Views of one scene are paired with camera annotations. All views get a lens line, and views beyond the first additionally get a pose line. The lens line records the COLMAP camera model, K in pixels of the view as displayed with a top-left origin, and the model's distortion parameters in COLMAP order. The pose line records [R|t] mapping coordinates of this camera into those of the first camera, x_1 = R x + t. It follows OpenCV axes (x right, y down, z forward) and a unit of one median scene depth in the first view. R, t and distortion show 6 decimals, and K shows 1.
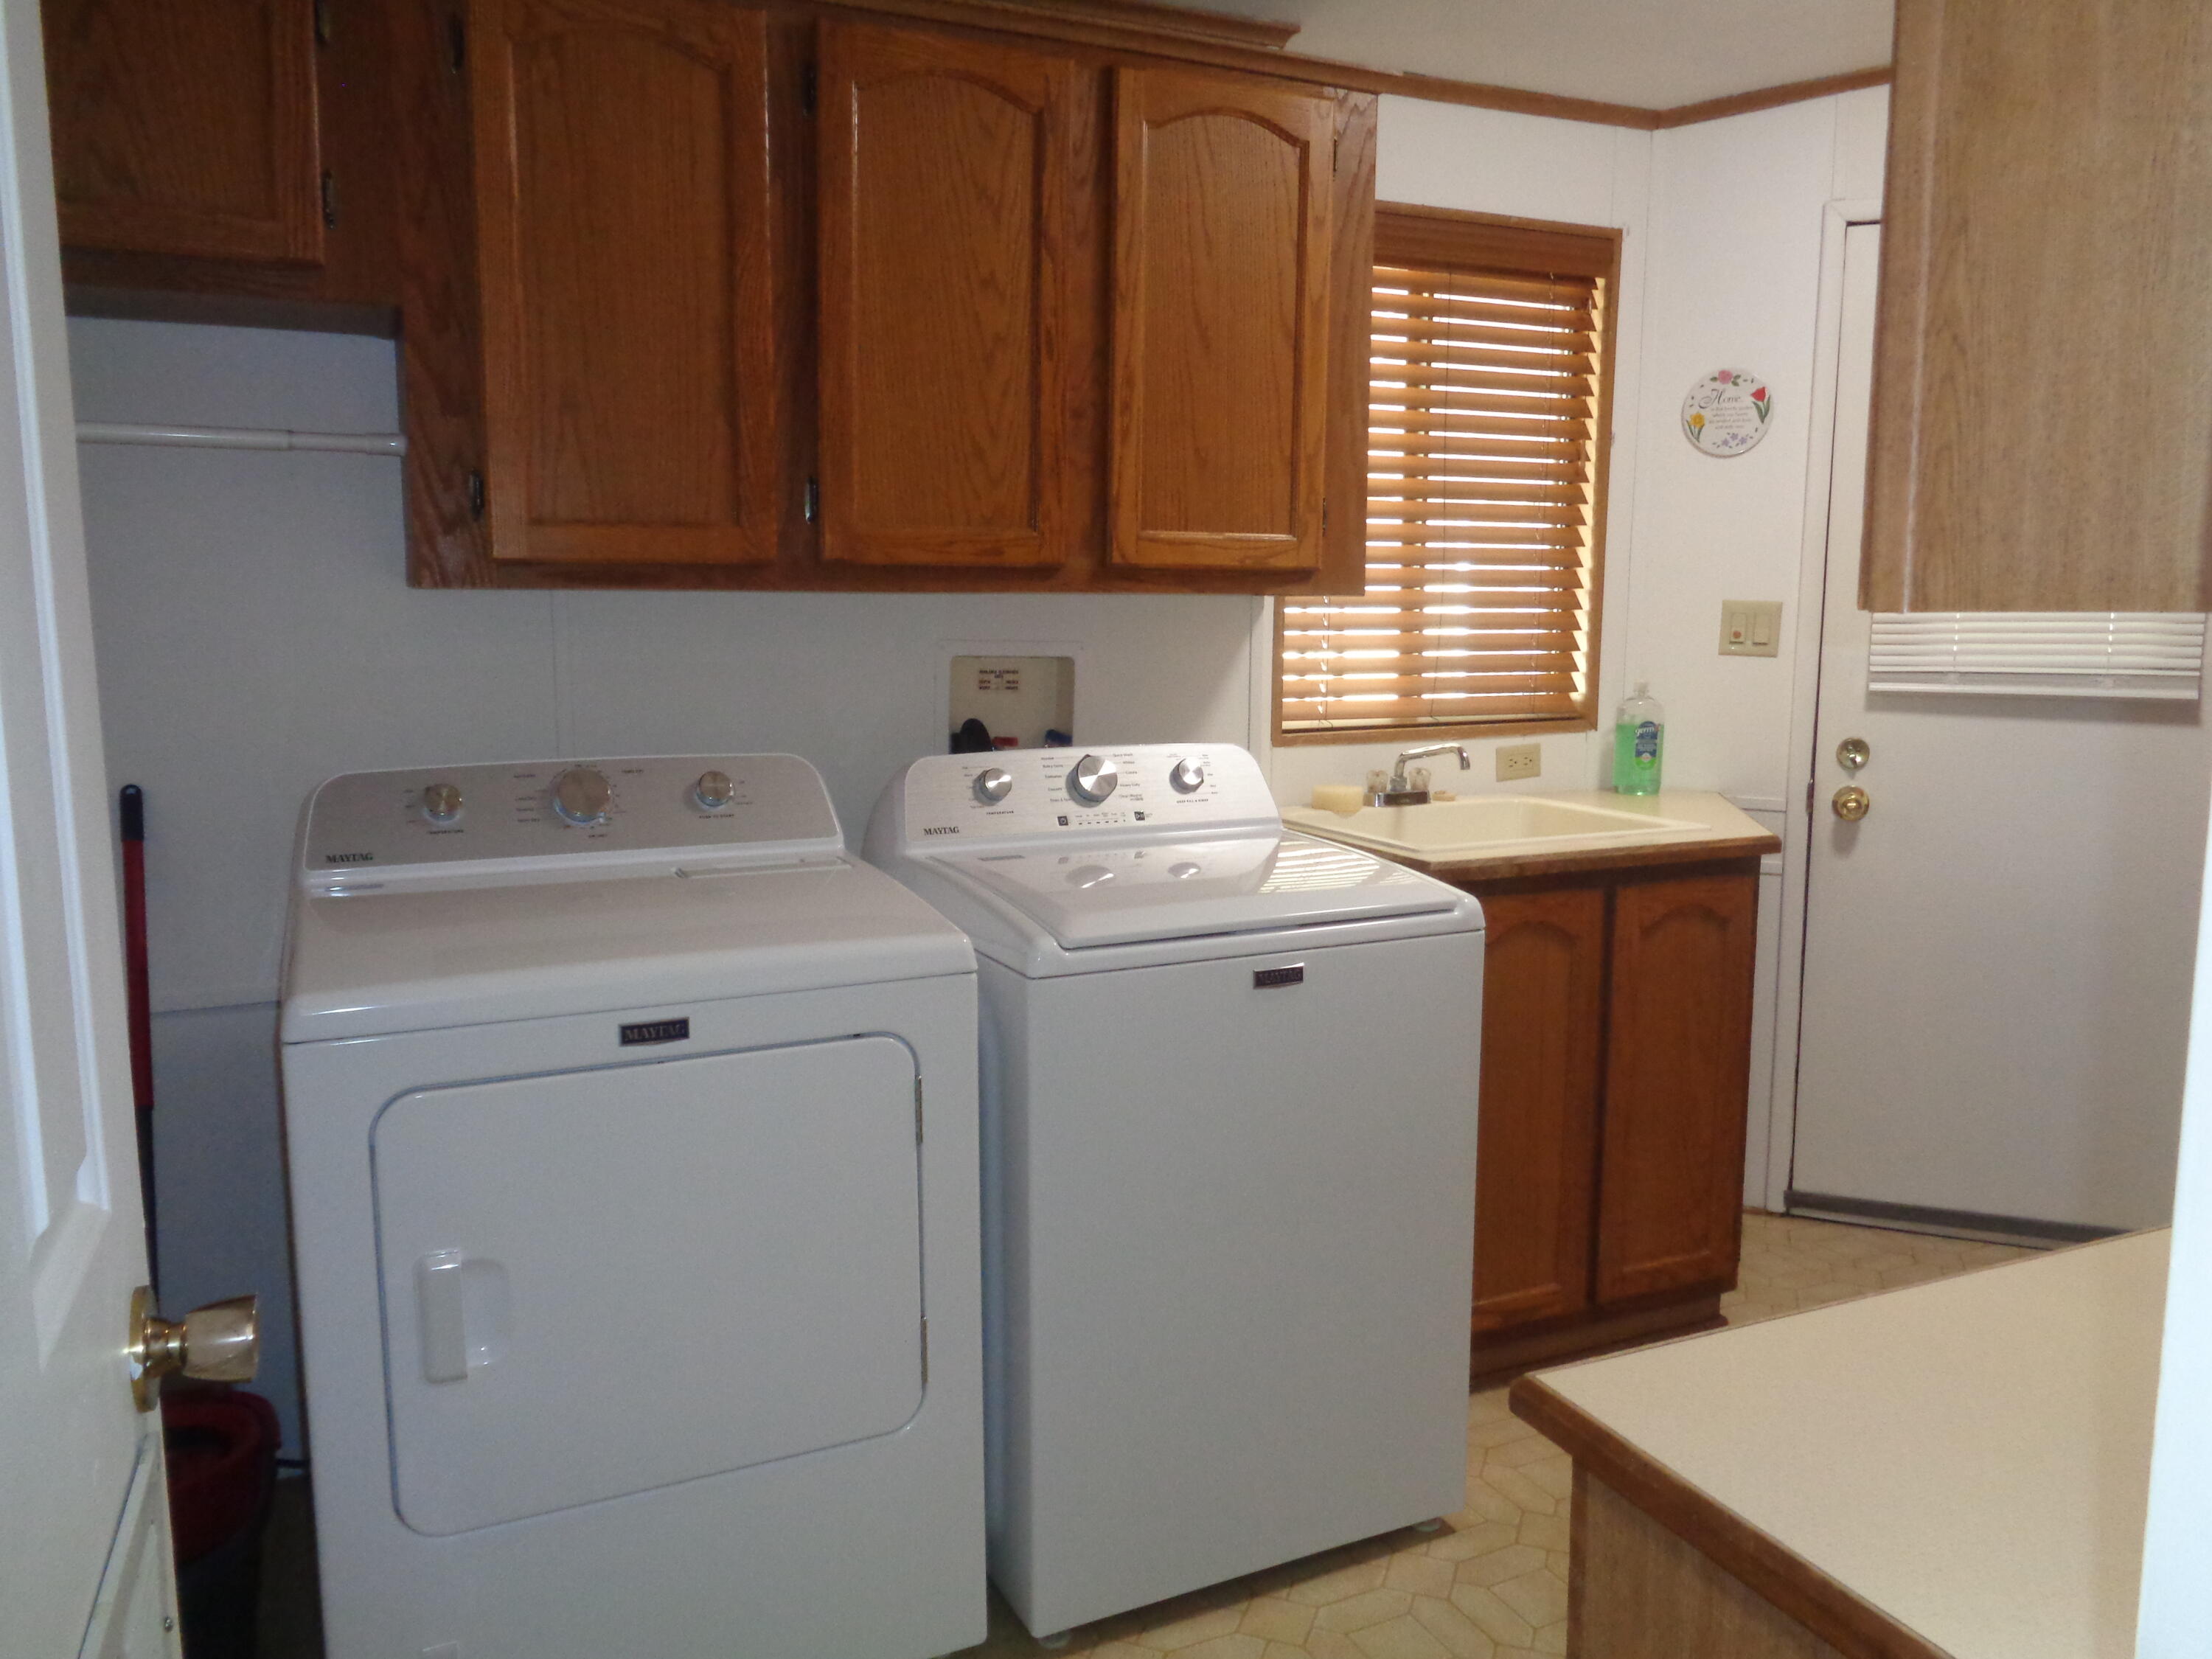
lens RADIAL K [[1602.9, 0, 1097.1], [0, 1602.9, 814.2], [0, 0, 1]] dist [-0.017932, -0.001025]
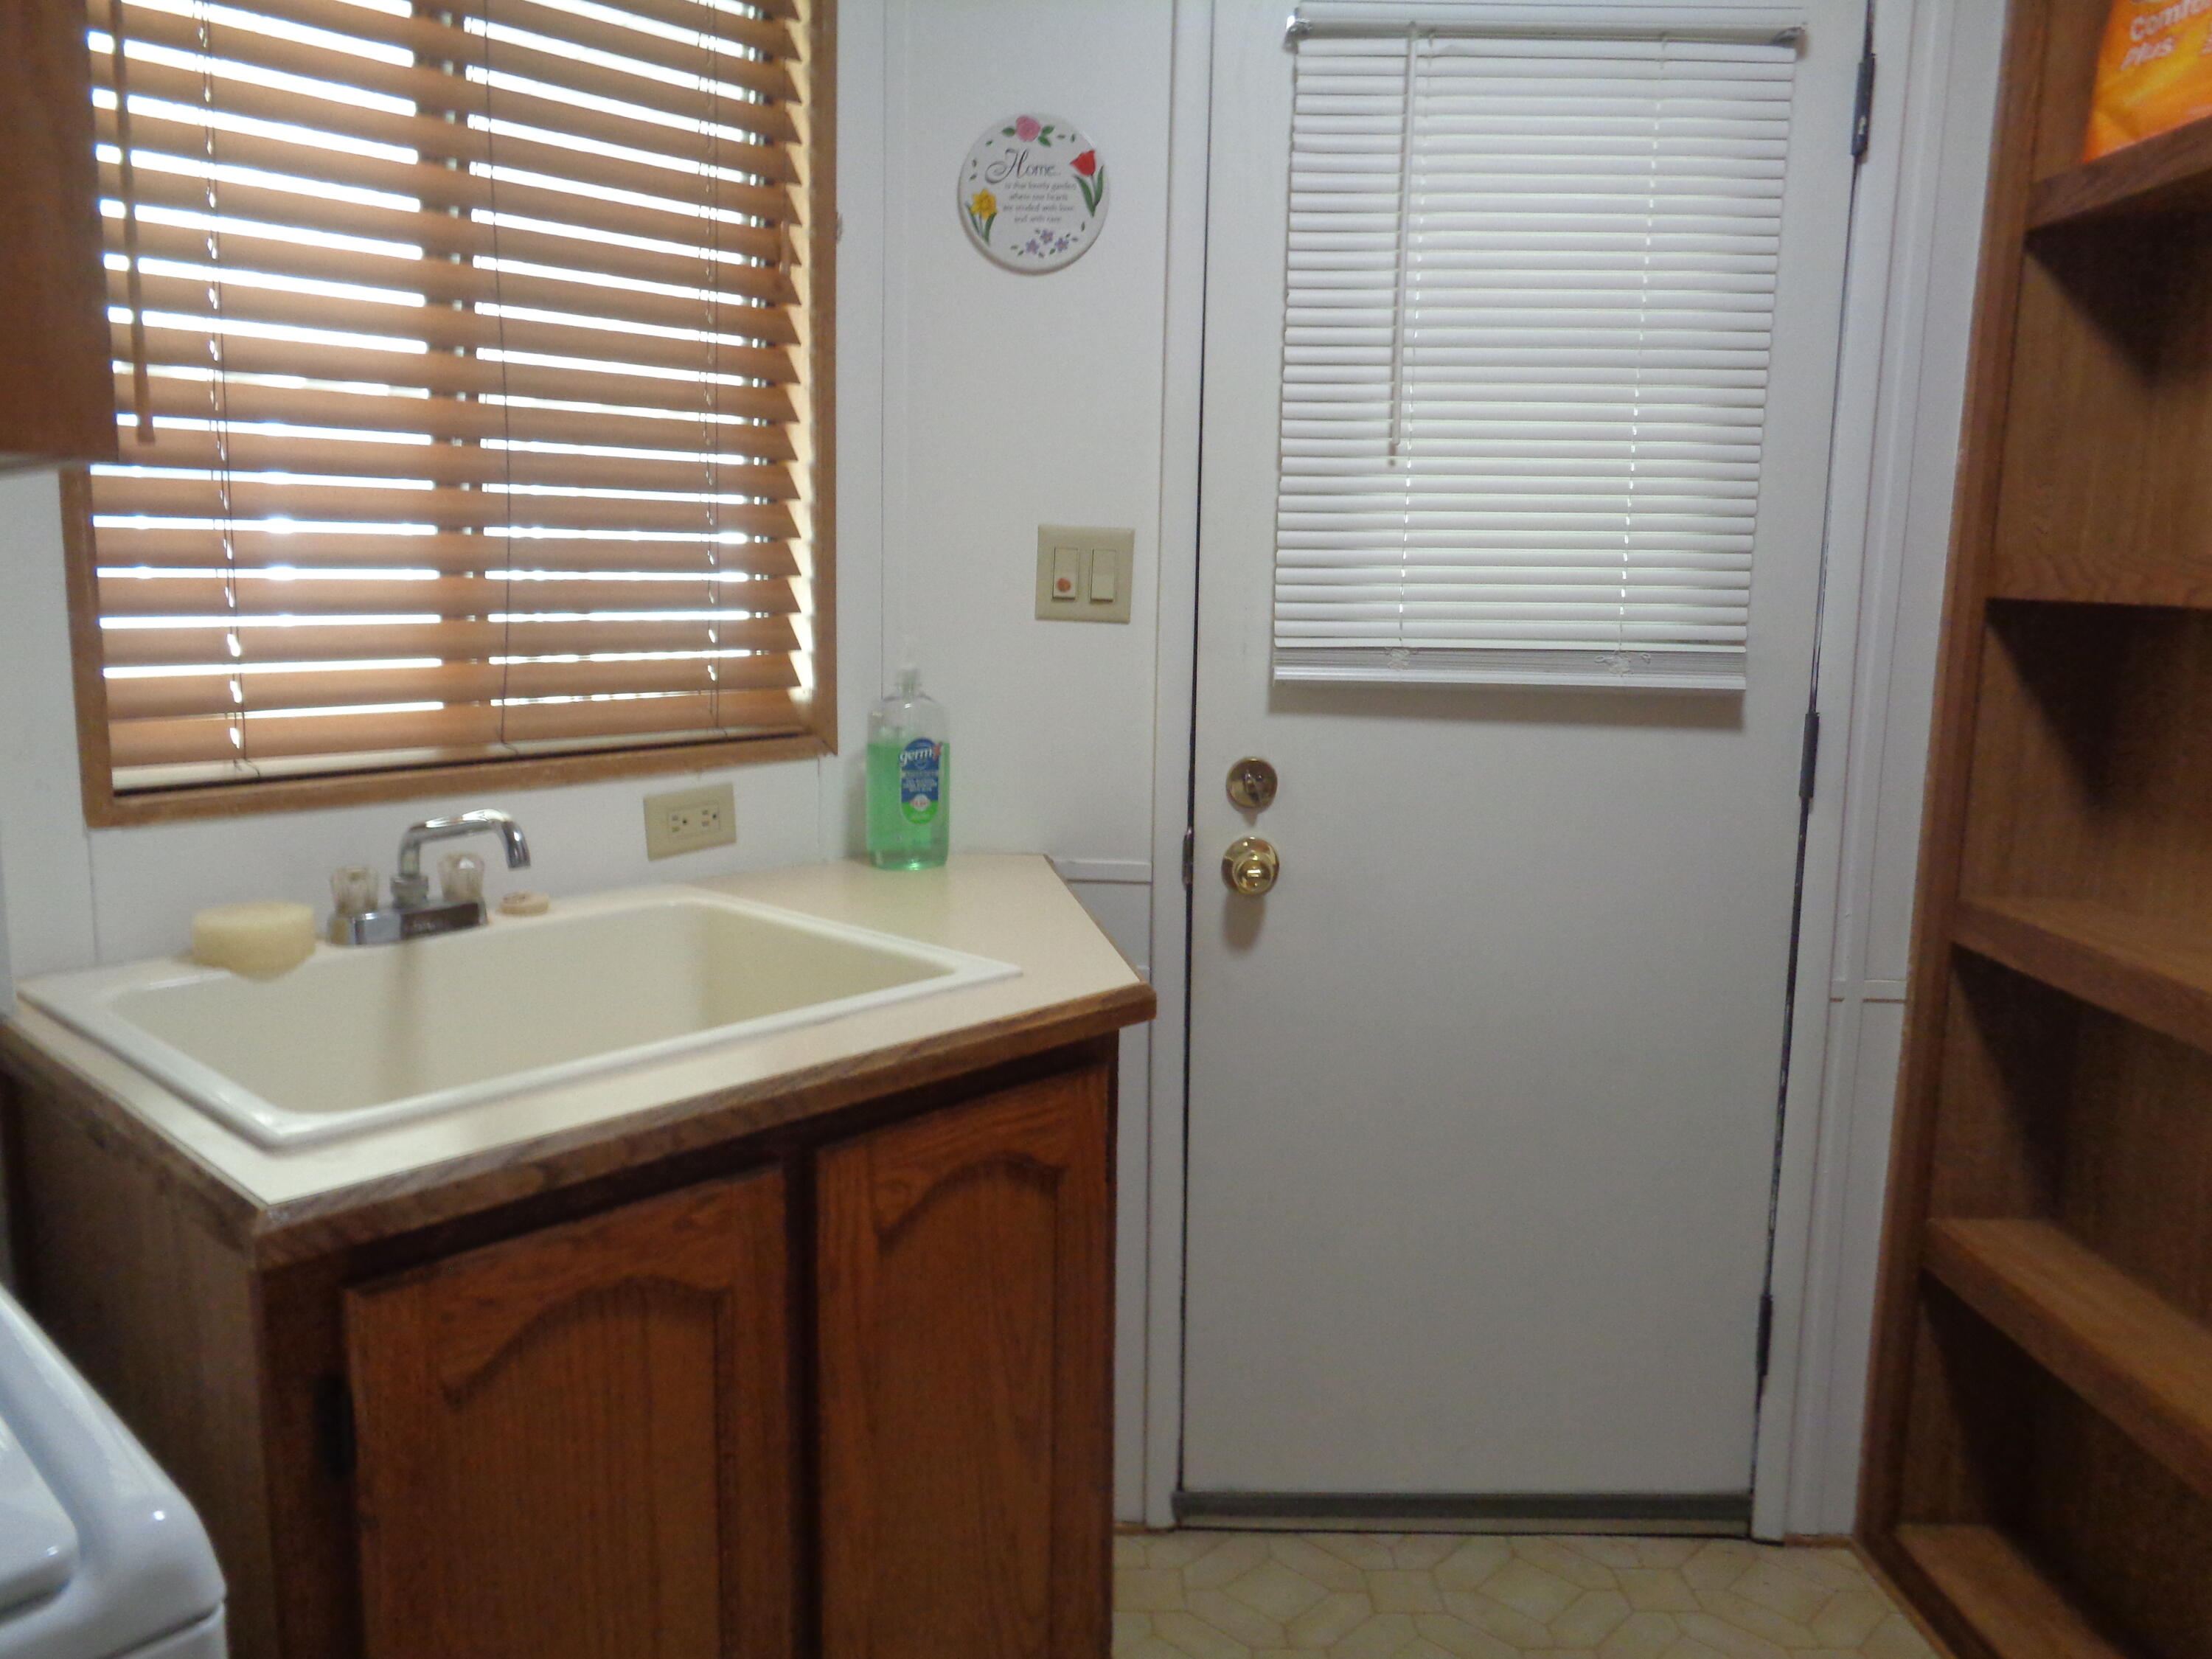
lens RADIAL K [[1649.0, 0, 1110.0], [0, 1649.0, 814.5], [0, 0, 1]] dist [-0.005527, 0.005246]
pose [[0.922471, -0.044555, 0.383488, 0.185449], [0.037388, 0.998959, 0.026126, -0.044877], [-0.384252, -0.009763, 0.923176, 0.446789]]
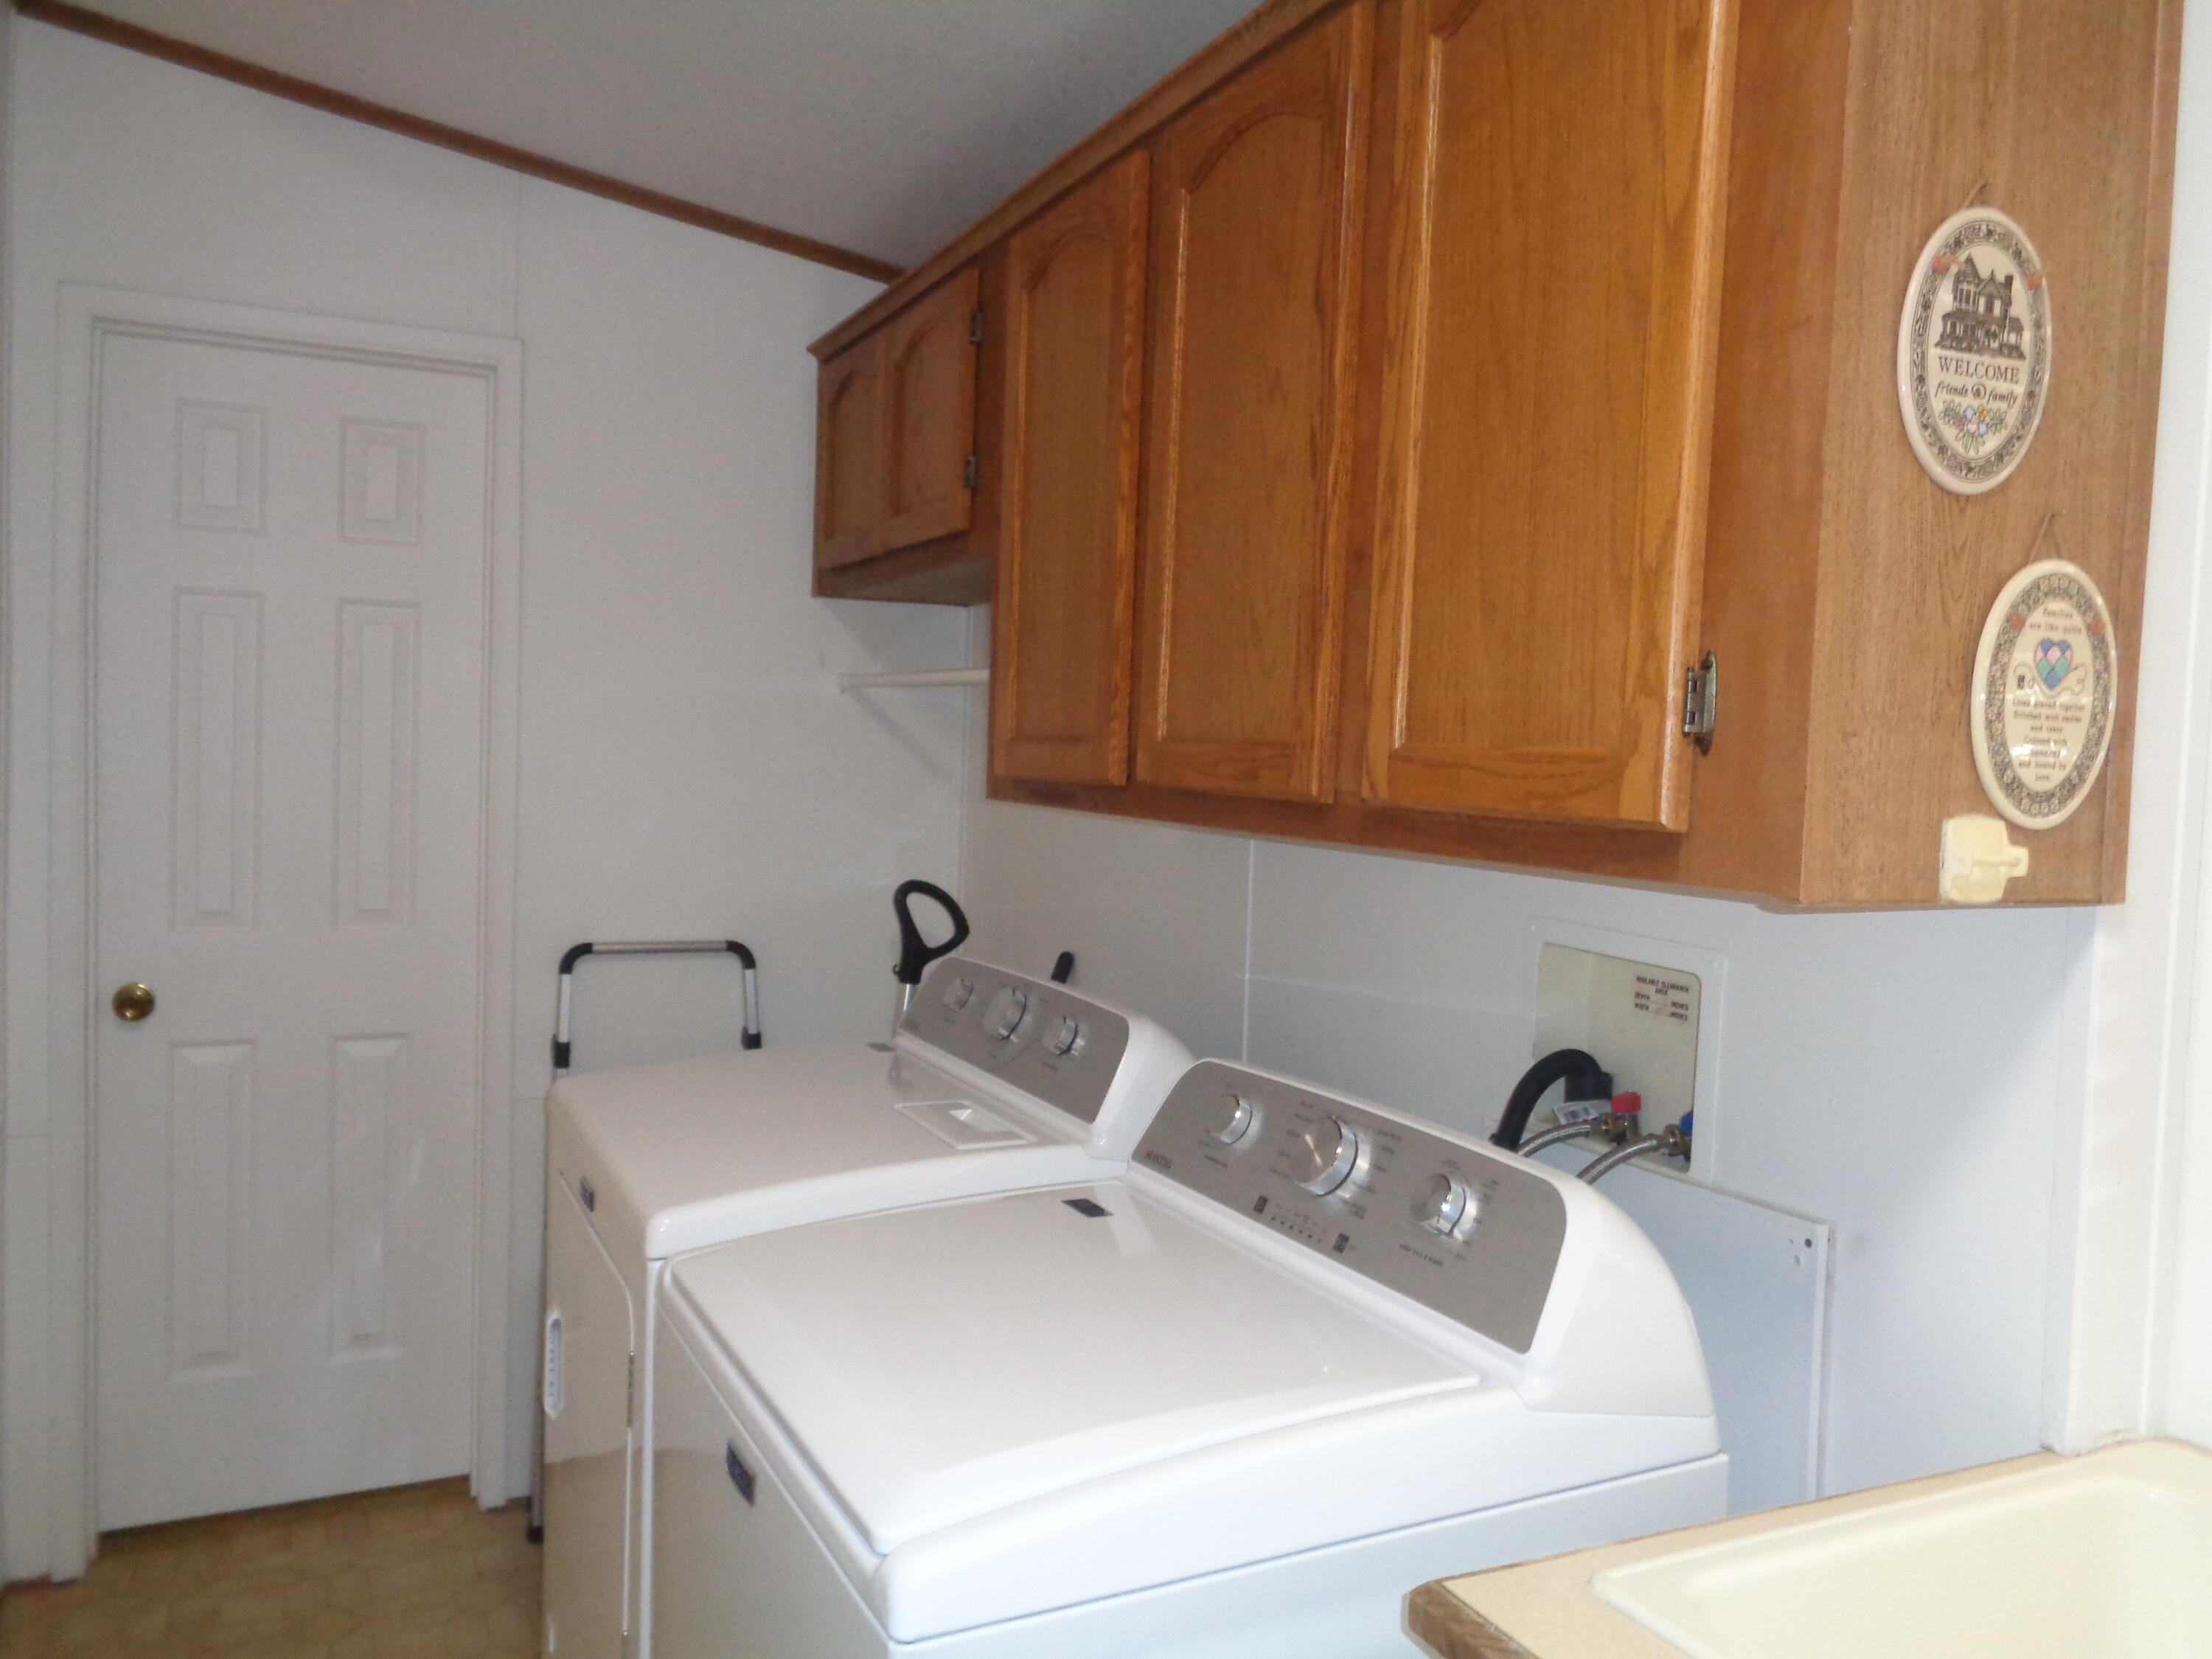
lens RADIAL K [[1649.0, 0, 1110.0], [0, 1649.0, 814.5], [0, 0, 1]] dist [-0.005527, 0.005246]
pose [[0.040187, 0.033930, -0.998616, 0.451358], [-0.166654, 0.985652, 0.026783, -0.113355], [0.985196, 0.165347, 0.045265, 0.657007]]
